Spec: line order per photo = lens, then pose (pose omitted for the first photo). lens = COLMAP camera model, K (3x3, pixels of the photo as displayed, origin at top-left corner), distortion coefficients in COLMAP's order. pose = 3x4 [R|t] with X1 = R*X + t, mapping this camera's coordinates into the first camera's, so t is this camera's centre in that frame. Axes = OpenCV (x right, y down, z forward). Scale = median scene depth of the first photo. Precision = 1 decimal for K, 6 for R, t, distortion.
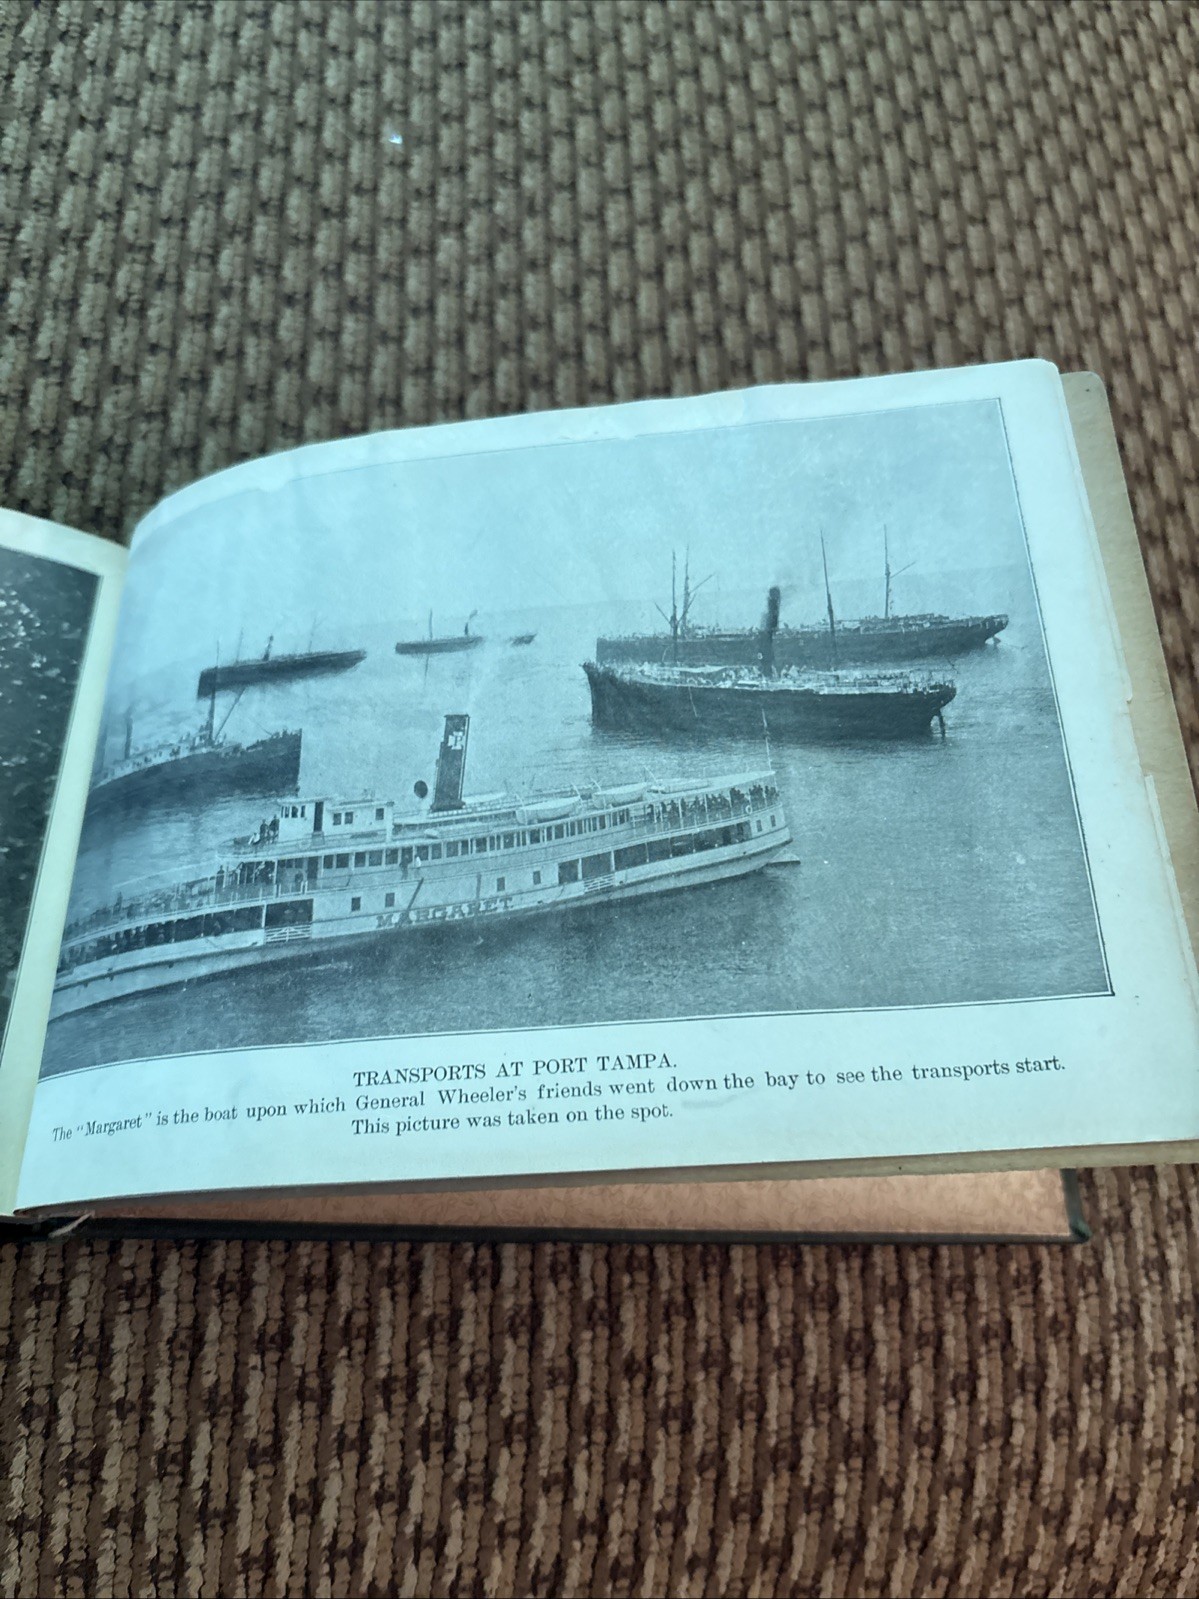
lens RADIAL K [[1317.3, 0, 631.1], [0, 1317.3, 790.6], [0, 0, 1]] dist [0.064440, -0.132681]
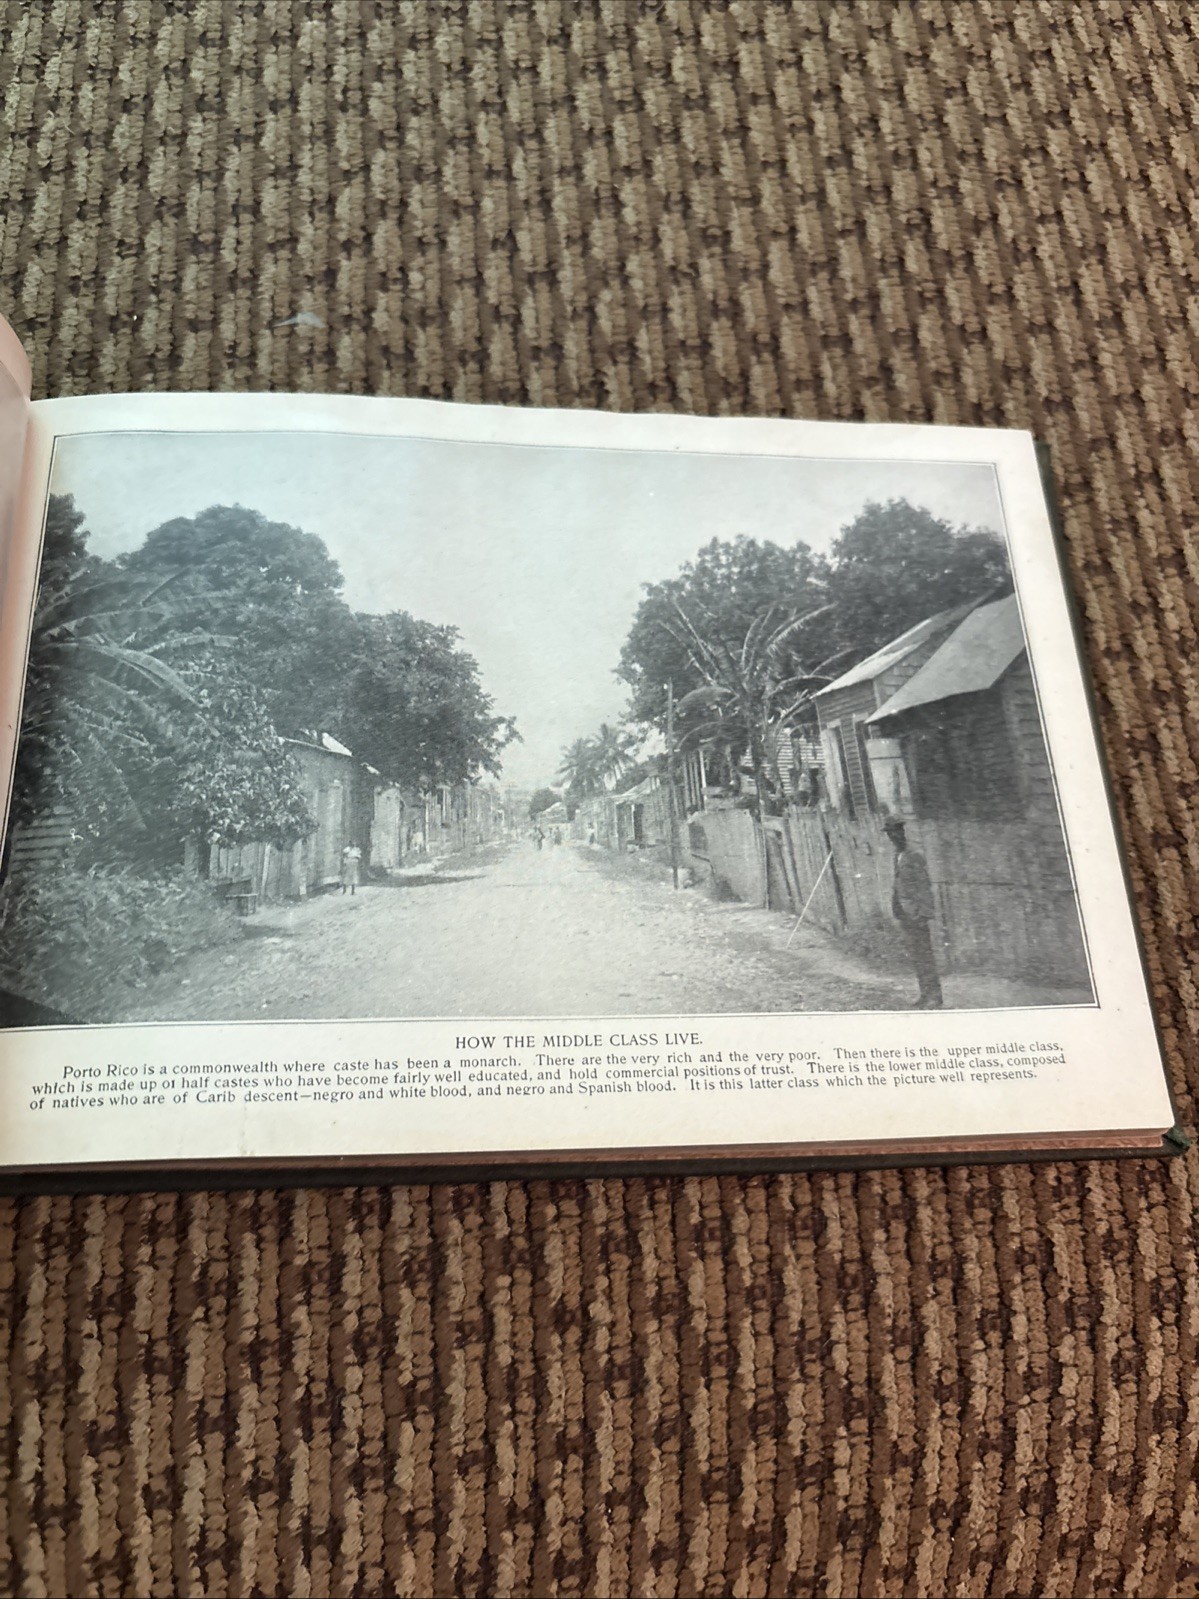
lens RADIAL K [[1325.4, 0, 600.3], [0, 1325.4, 781.5], [0, 0, 1]] dist [0.050572, -0.117387]
pose [[0.992644, -0.075747, -0.094452, 0.124199], [0.078220, 0.996676, 0.022759, 0.093173], [0.092415, -0.029980, 0.995269, 0.206382]]
